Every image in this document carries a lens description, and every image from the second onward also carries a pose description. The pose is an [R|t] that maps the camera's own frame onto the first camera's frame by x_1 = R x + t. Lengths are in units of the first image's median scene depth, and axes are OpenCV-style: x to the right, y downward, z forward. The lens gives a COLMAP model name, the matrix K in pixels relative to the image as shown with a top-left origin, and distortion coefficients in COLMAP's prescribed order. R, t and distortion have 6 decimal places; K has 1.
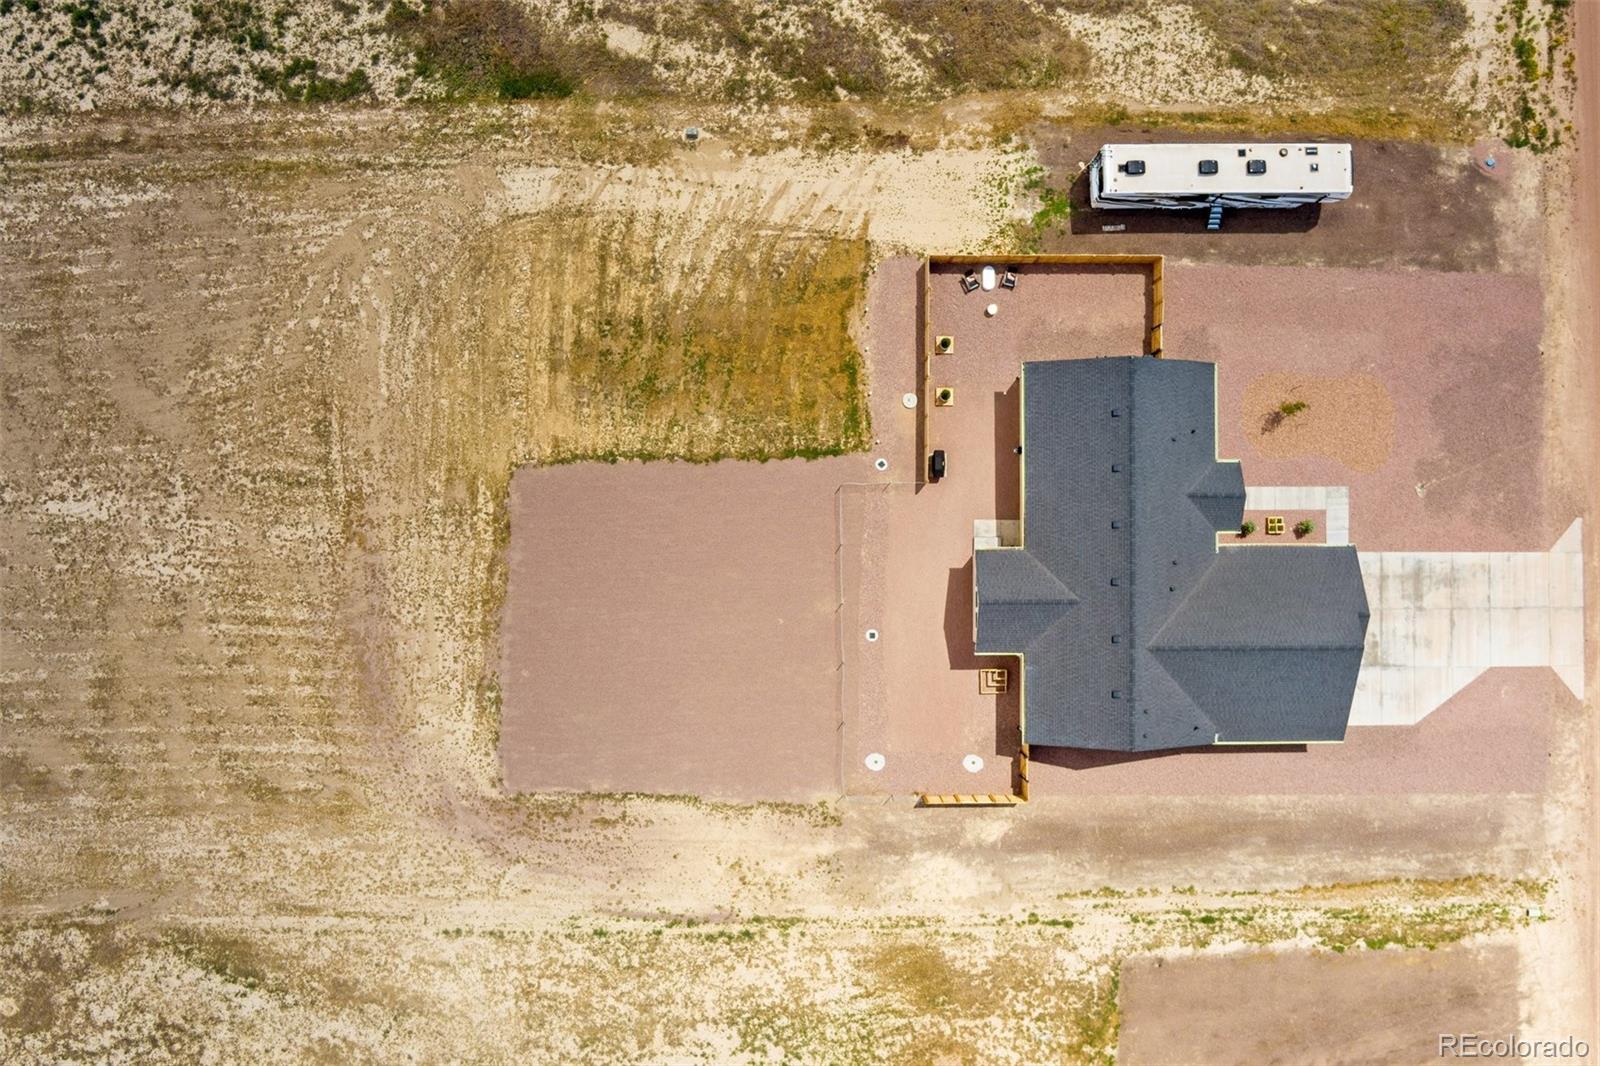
lens RADIAL K [[1242.3, 0, 800.0], [0, 1242.3, 533.0], [0, 0, 1]] dist [-0.040136, 0.054020]
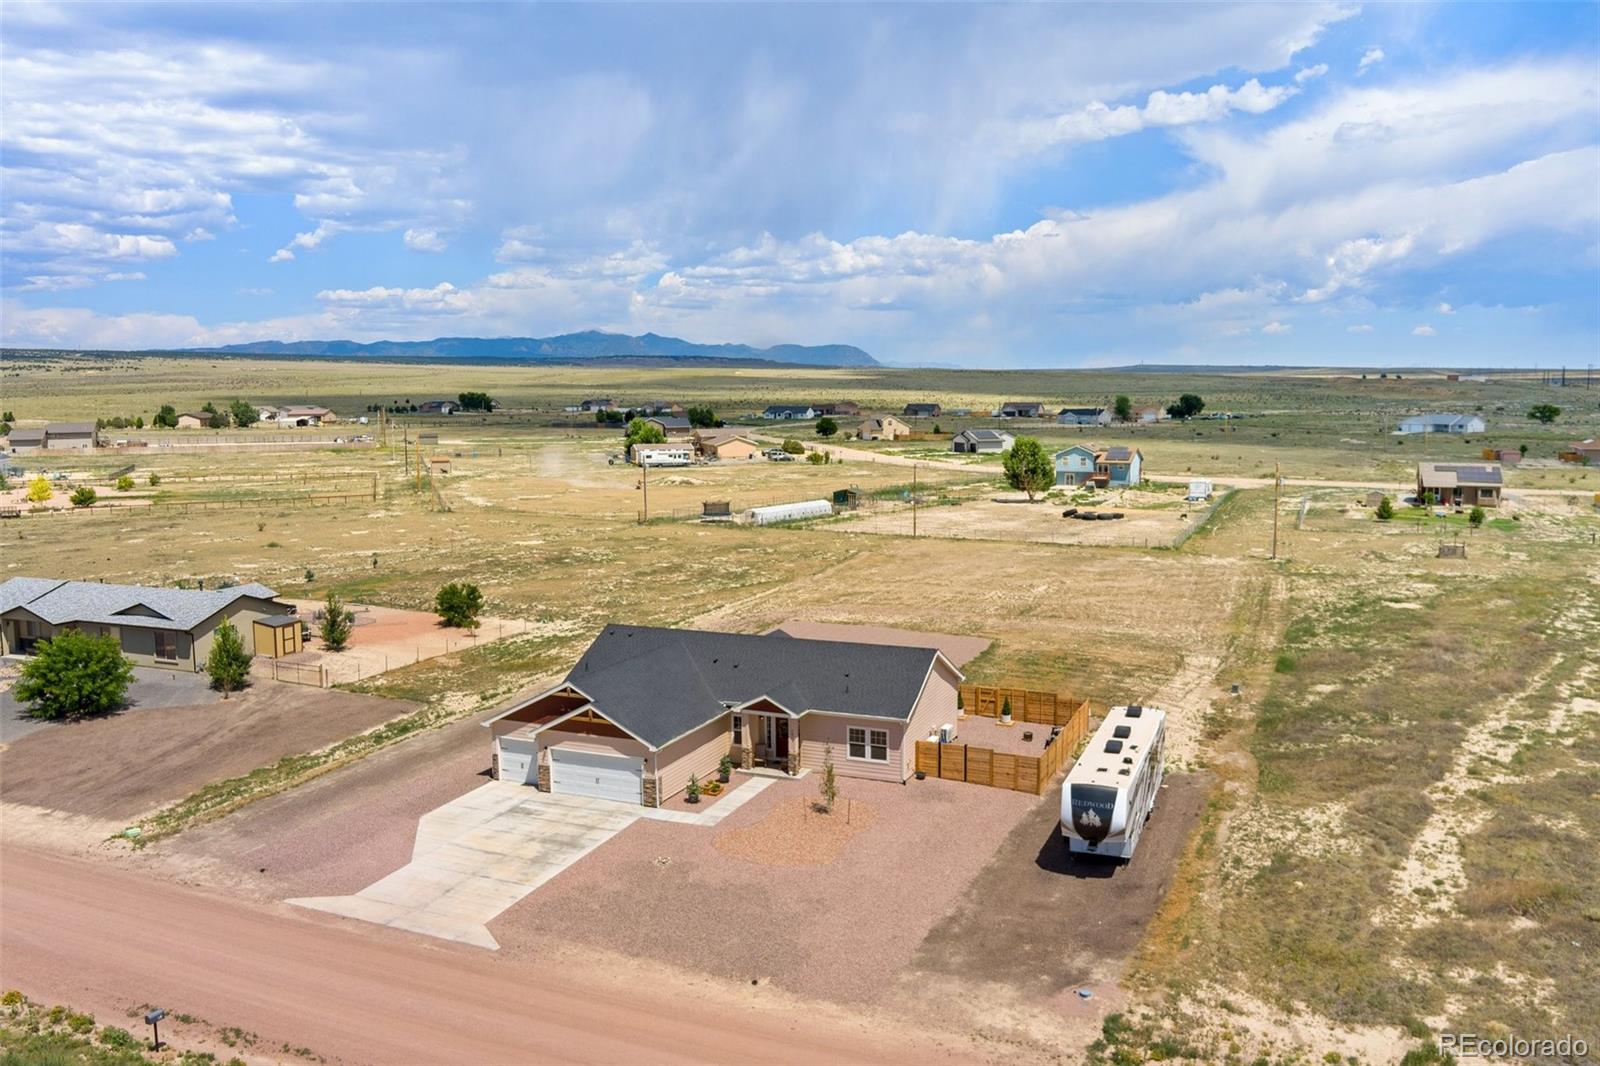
lens RADIAL K [[1242.3, 0, 800.0], [0, 1242.3, 533.0], [0, 0, 1]] dist [-0.040136, 0.054020]
pose [[-0.397330, 0.128316, -0.908660, 1.122275], [-0.917609, -0.043631, 0.395082, -0.398685], [0.011049, 0.990773, 0.135080, 0.698067]]
